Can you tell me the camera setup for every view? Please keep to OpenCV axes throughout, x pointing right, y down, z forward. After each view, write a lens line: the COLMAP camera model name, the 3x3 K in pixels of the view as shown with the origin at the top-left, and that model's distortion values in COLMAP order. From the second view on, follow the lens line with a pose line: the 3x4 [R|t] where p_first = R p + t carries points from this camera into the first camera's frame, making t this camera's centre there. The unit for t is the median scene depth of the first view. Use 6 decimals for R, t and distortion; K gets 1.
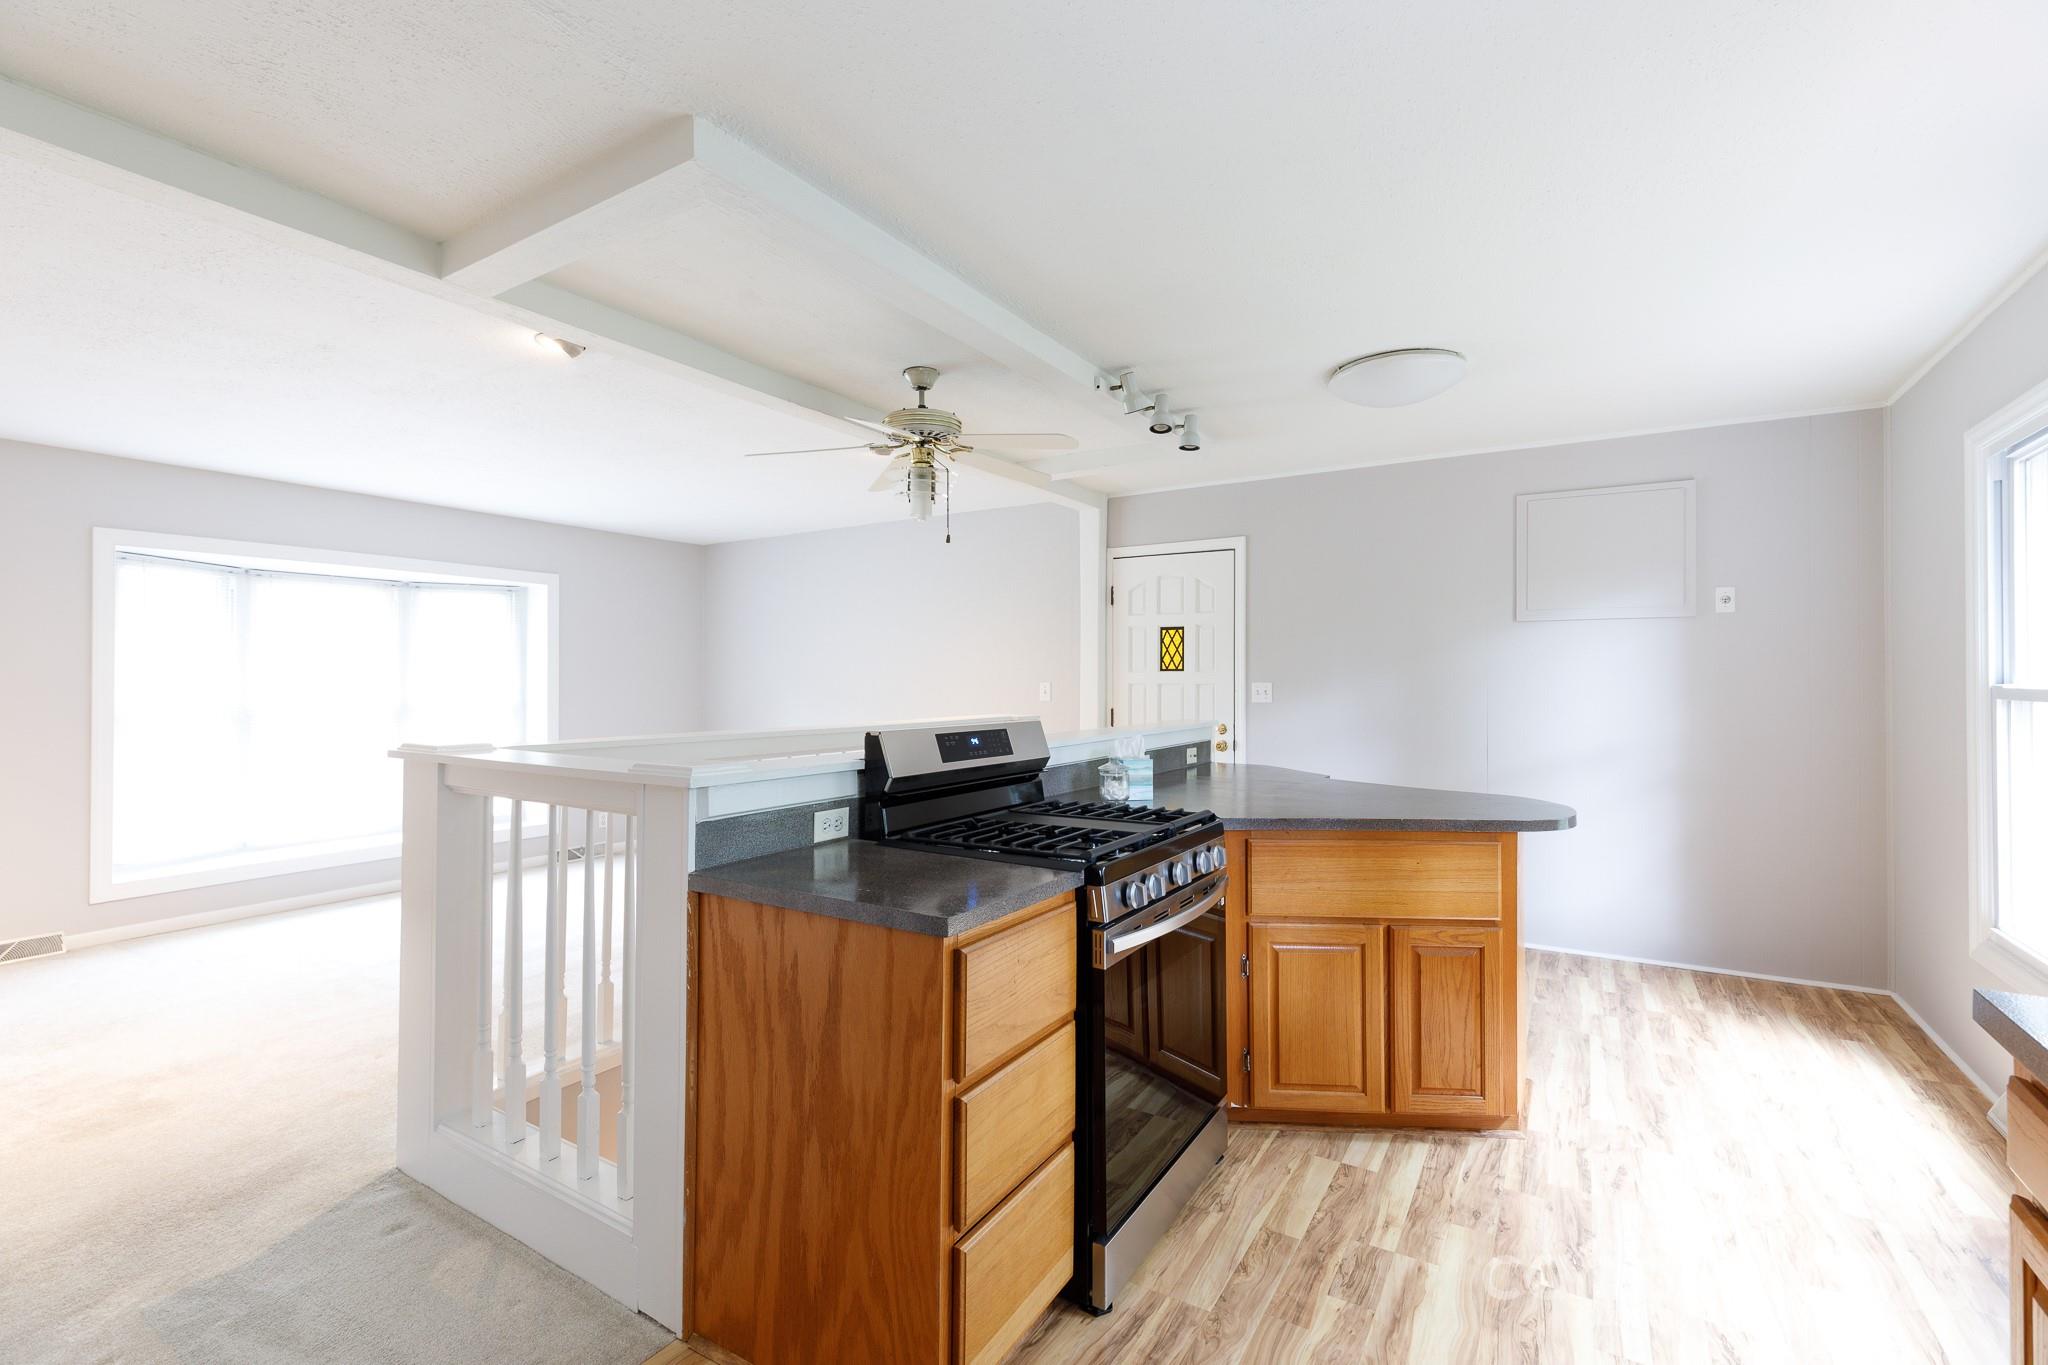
lens RADIAL K [[912.5, 0, 1026.5], [0, 912.5, 671.7], [0, 0, 1]] dist [0.000676, -0.000409]
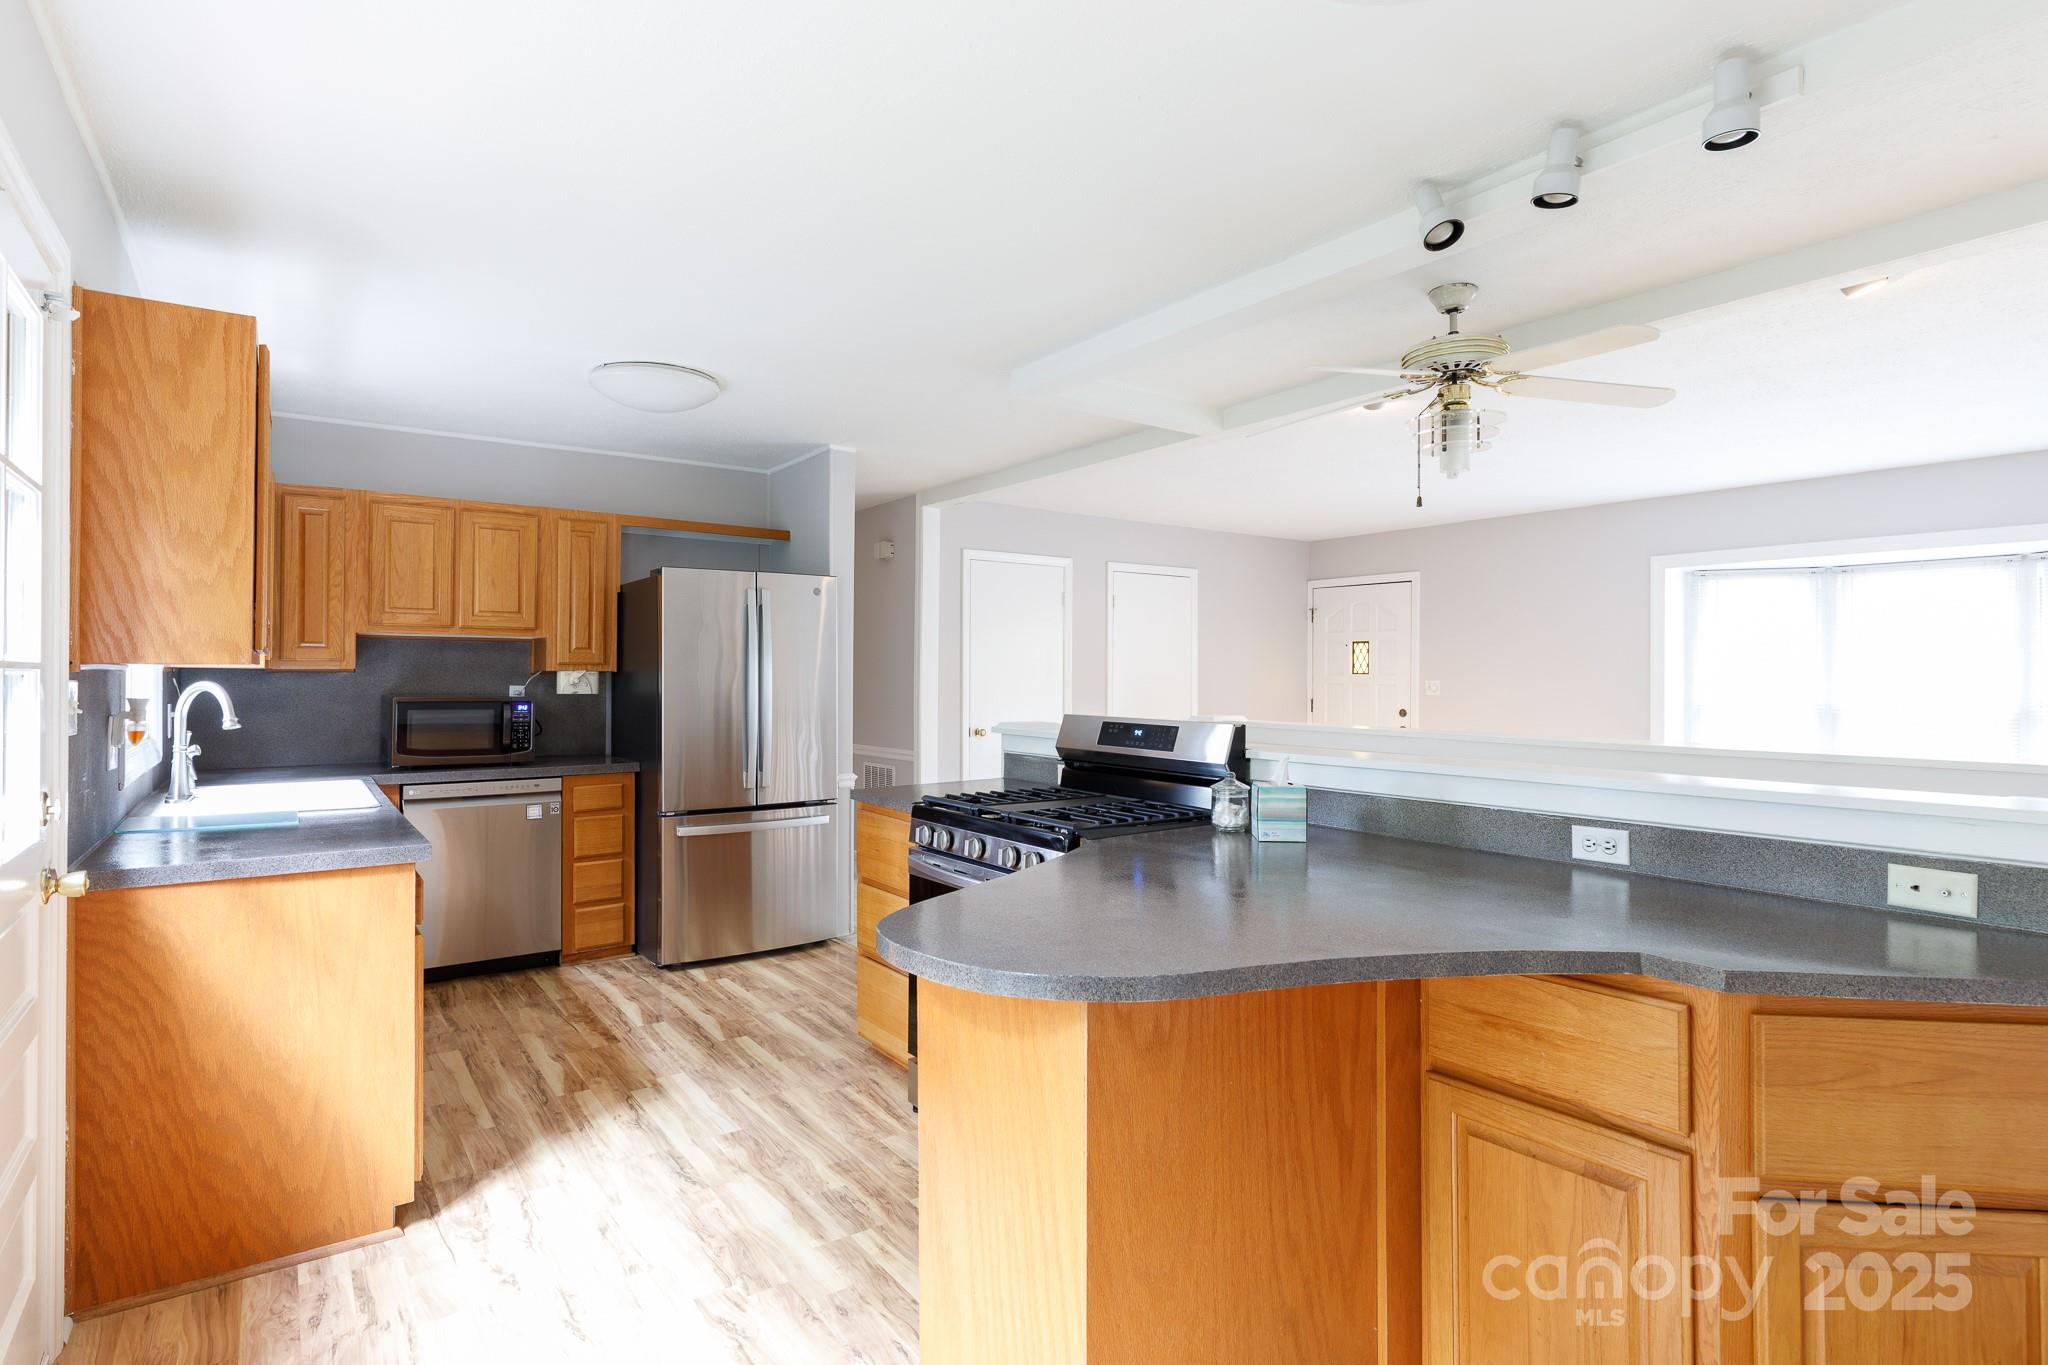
lens RADIAL K [[1076.2, 0, 1027.7], [0, 1076.2, 677.2], [0, 0, 1]] dist [0.000731, 0.000005]
pose [[-0.400057, -0.000874, -0.916490, 1.433883], [0.007359, 0.999964, -0.004165, 0.015260], [0.916461, -0.008410, -0.400037, 1.673535]]
